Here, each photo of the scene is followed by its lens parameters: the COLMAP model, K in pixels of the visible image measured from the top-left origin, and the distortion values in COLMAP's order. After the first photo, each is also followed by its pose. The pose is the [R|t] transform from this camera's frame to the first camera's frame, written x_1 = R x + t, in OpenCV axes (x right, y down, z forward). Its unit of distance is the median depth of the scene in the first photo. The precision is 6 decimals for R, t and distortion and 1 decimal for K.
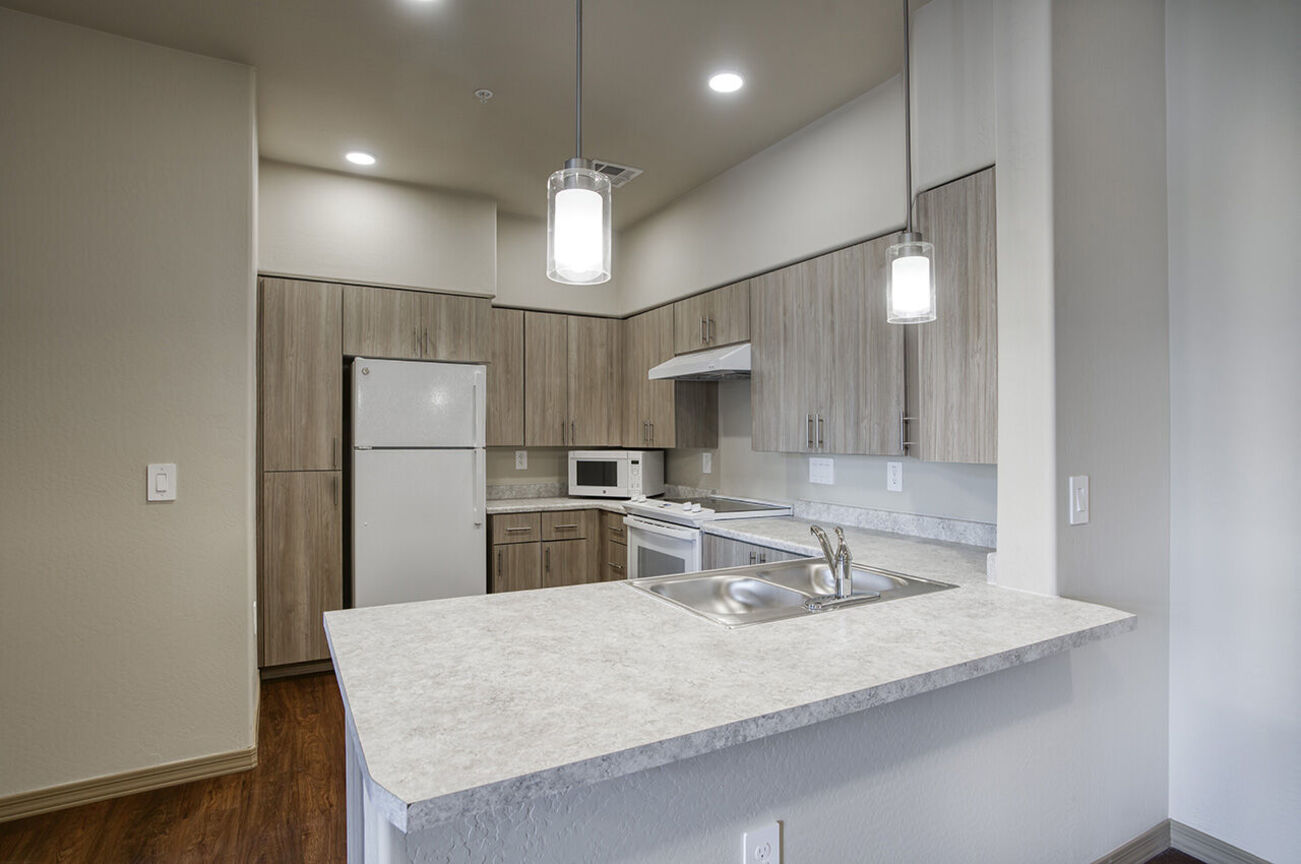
lens RADIAL K [[705.6, 0, 650.5], [0, 705.6, 432.0], [0, 0, 1]] dist [-0.037416, 0.000827]
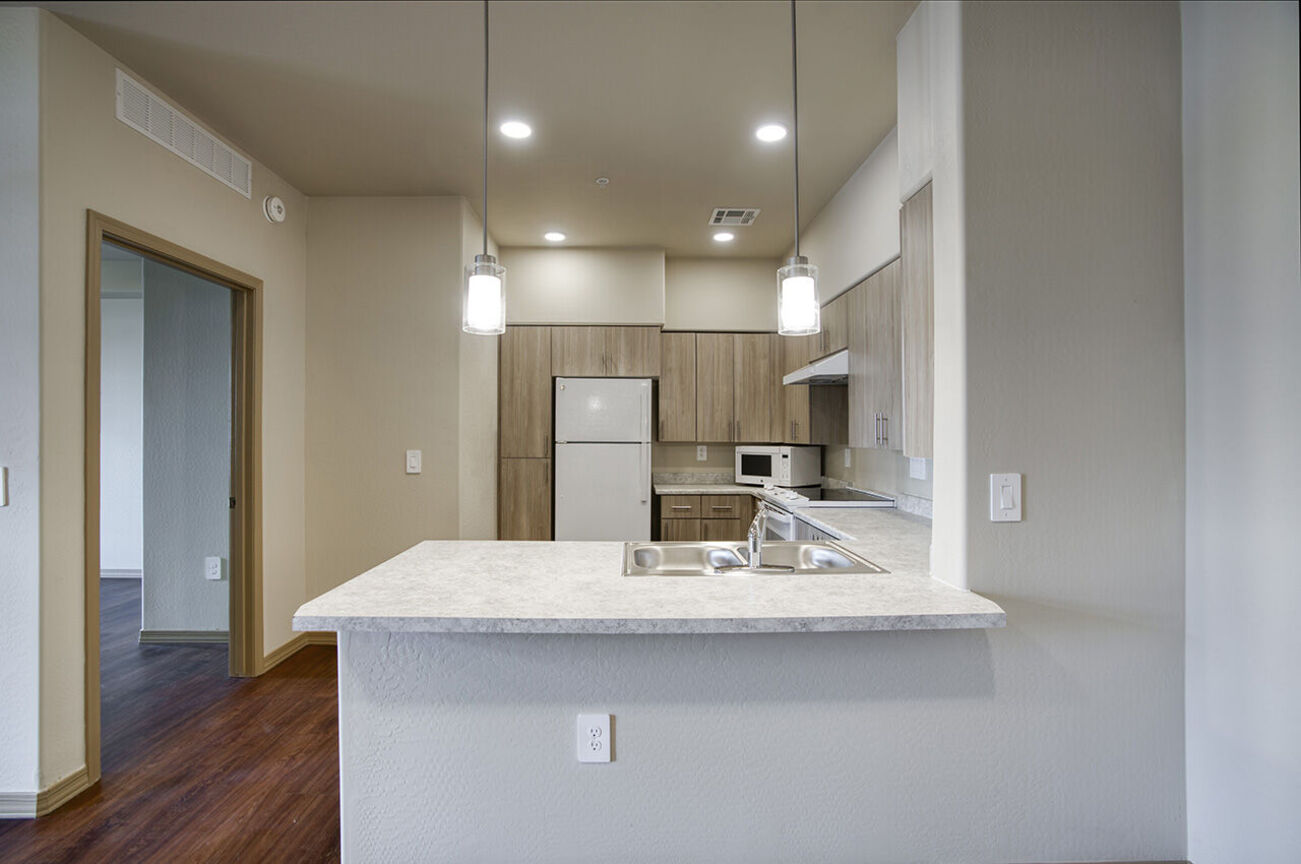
lens RADIAL K [[629.8, 0, 650.5], [0, 629.8, 432.0], [0, 0, 1]] dist [-0.069880, 0.000073]
pose [[0.873446, -0.001005, -0.486919, 0.332905], [0.002184, 0.999996, 0.001853, 0.000707], [0.486915, -0.002682, 0.873445, -0.009481]]
